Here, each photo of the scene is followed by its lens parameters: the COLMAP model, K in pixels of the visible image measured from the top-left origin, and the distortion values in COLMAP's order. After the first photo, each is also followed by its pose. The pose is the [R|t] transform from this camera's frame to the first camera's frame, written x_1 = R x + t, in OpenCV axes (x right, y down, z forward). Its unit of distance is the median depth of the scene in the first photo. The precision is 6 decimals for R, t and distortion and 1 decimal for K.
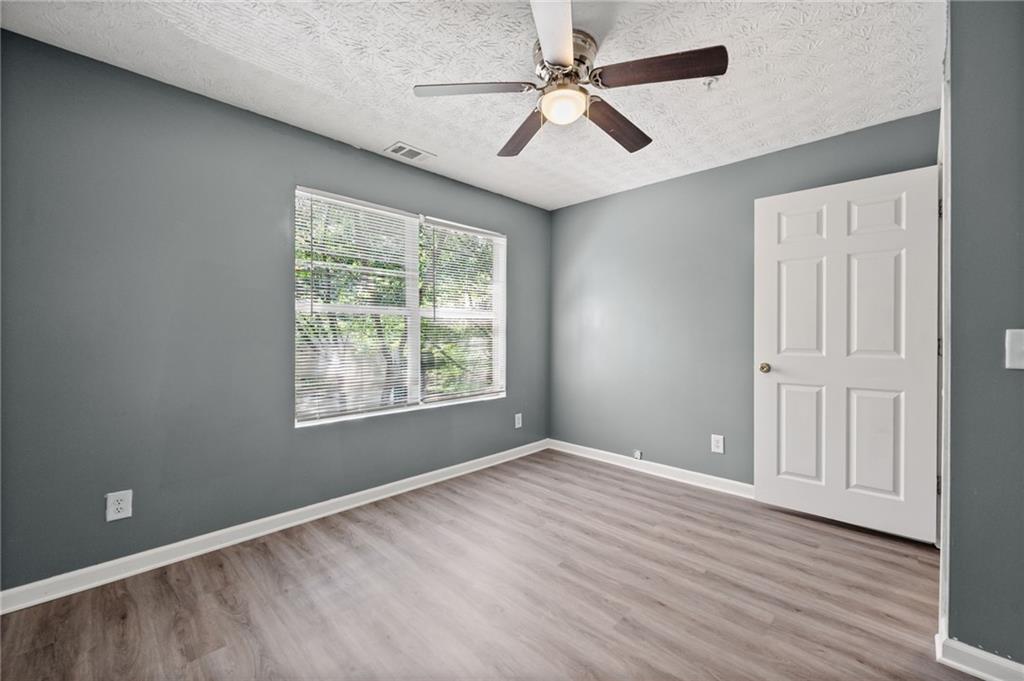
lens RADIAL K [[417.9, 0, 510.3], [0, 417.9, 339.1], [0, 0, 1]] dist [-0.001030, -0.000119]
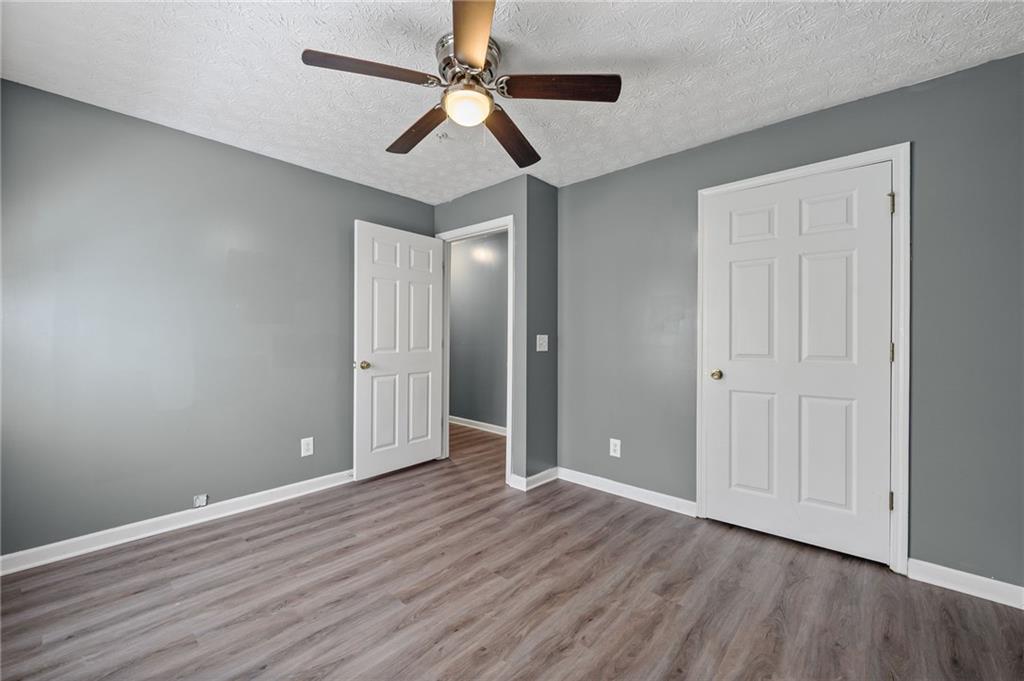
lens RADIAL K [[417.9, 0, 510.3], [0, 417.9, 339.1], [0, 0, 1]] dist [-0.001030, -0.000119]
pose [[-0.049712, -0.007134, 0.998738, -0.623140], [0.011897, 0.999899, 0.007734, -0.008809], [-0.998693, 0.012267, -0.049622, 0.677403]]
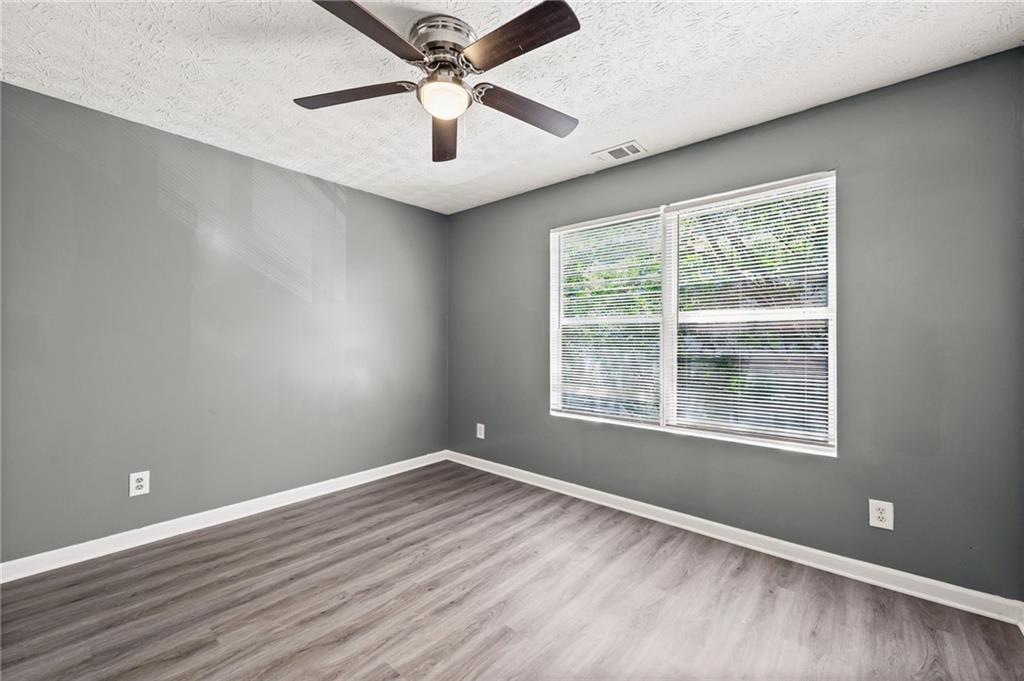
lens RADIAL K [[410.6, 0, 505.9], [0, 410.6, 341.0], [0, 0, 1]] dist [0.008975, -0.000039]
pose [[0.068777, -0.003559, -0.997626, 0.757904], [-0.020174, 0.999784, -0.004958, -0.007693], [0.997428, 0.020467, 0.068690, 0.770033]]
